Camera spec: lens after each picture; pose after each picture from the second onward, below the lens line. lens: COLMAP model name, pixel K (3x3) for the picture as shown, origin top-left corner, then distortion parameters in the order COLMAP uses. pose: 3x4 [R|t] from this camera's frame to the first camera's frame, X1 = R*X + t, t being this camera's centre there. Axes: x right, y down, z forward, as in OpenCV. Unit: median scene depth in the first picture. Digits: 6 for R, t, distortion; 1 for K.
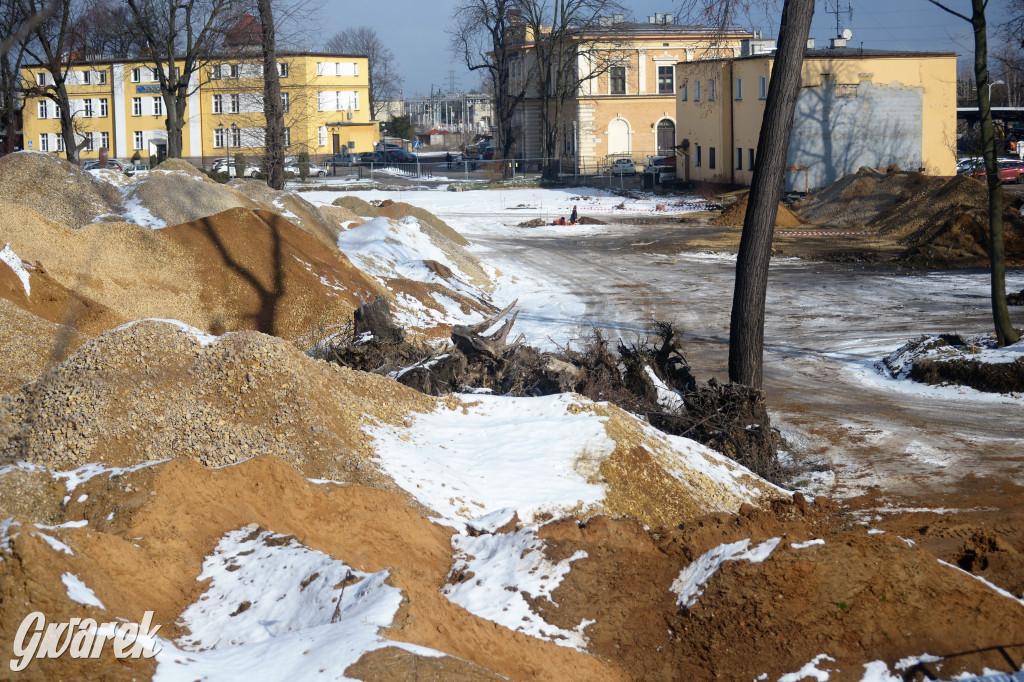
lens RADIAL K [[2001.0, 0, 473.7], [0, 2001.0, 339.2], [0, 0, 1]] dist [-0.087465, -0.026895]
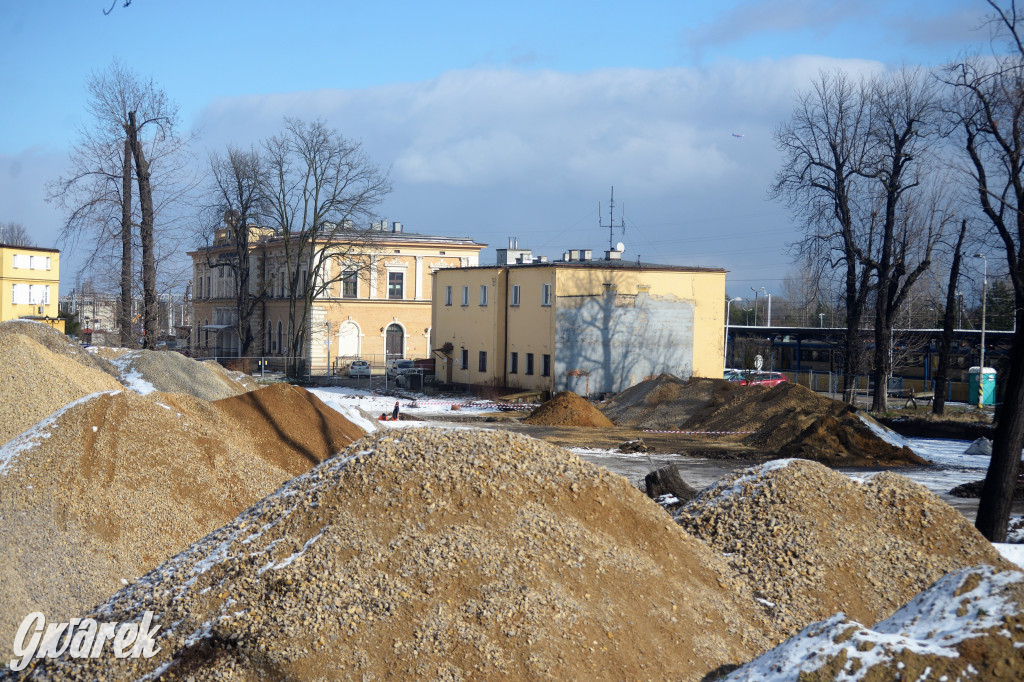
lens RADIAL K [[2001.0, 0, 473.7], [0, 2001.0, 339.2], [0, 0, 1]] dist [-0.087465, -0.026895]
pose [[0.976785, 0.036722, 0.211053, -0.111465], [-0.014304, 0.994180, -0.106779, 0.008486], [-0.213746, 0.101281, 0.971625, -0.000869]]
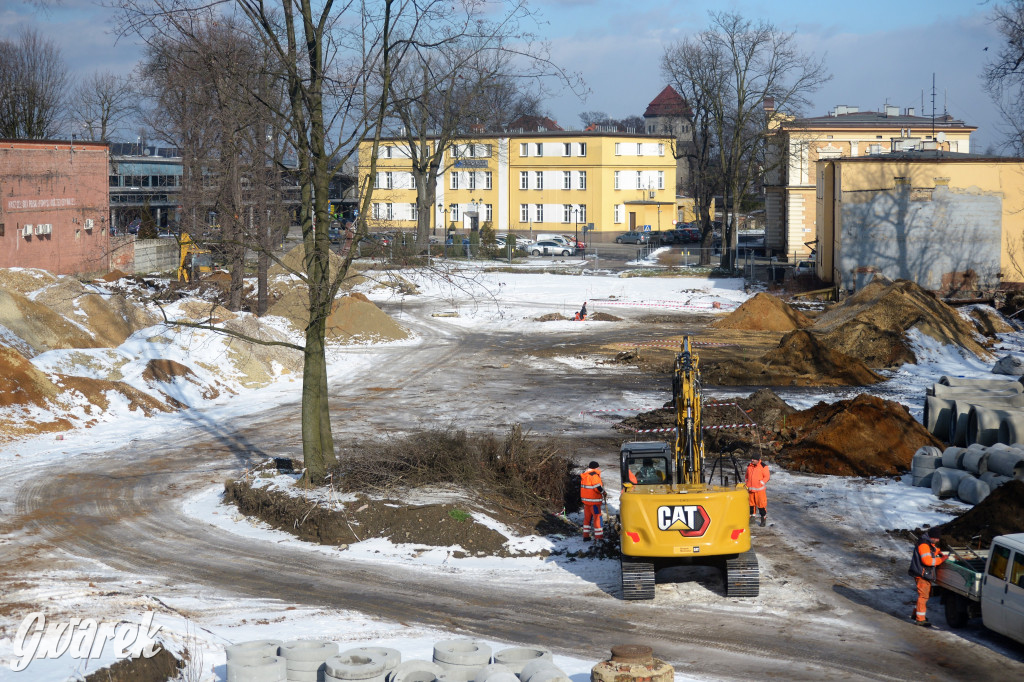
lens RADIAL K [[2000.5, 0, 509.7], [0, 2000.5, 320.9], [0, 0, 1]] dist [-0.090583, -0.090112]
pose [[0.966280, 0.039358, -0.254469, 0.243856], [-0.049128, 0.998275, -0.032148, -0.018803], [0.252764, 0.043566, 0.966547, -0.018313]]
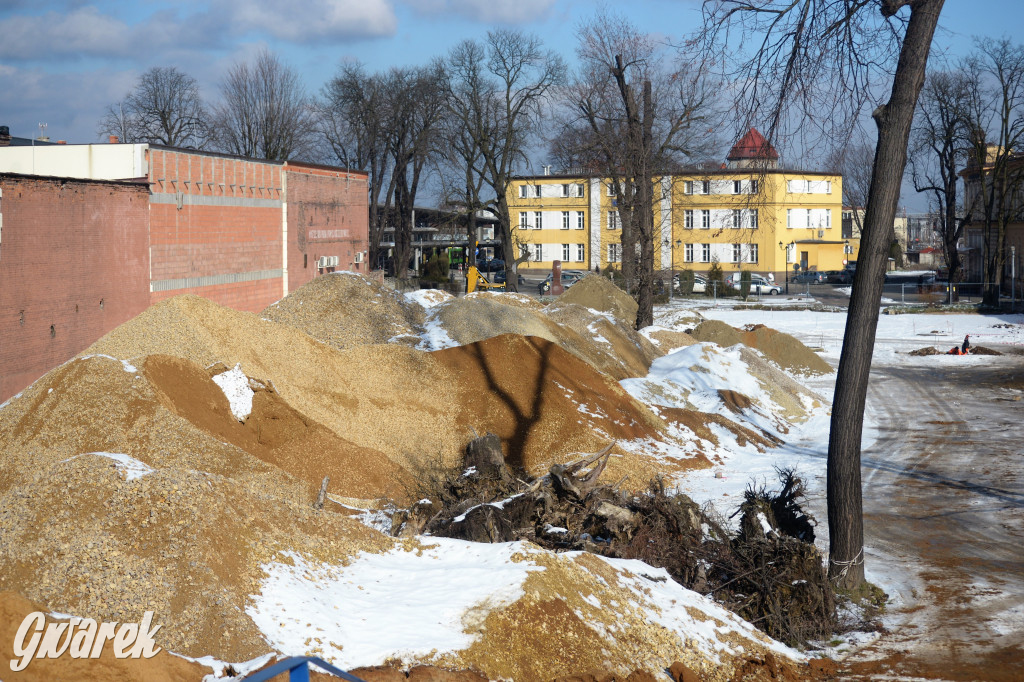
lens RADIAL K [[1997.6, 0, 514.4], [0, 1997.6, 342.2], [0, 0, 1]] dist [-0.075525, -0.035310]
pose [[0.969178, 0.032314, -0.244234, 0.064501], [-0.045282, 0.997836, -0.047667, -0.005790], [0.242165, 0.057257, 0.968544, 0.000326]]
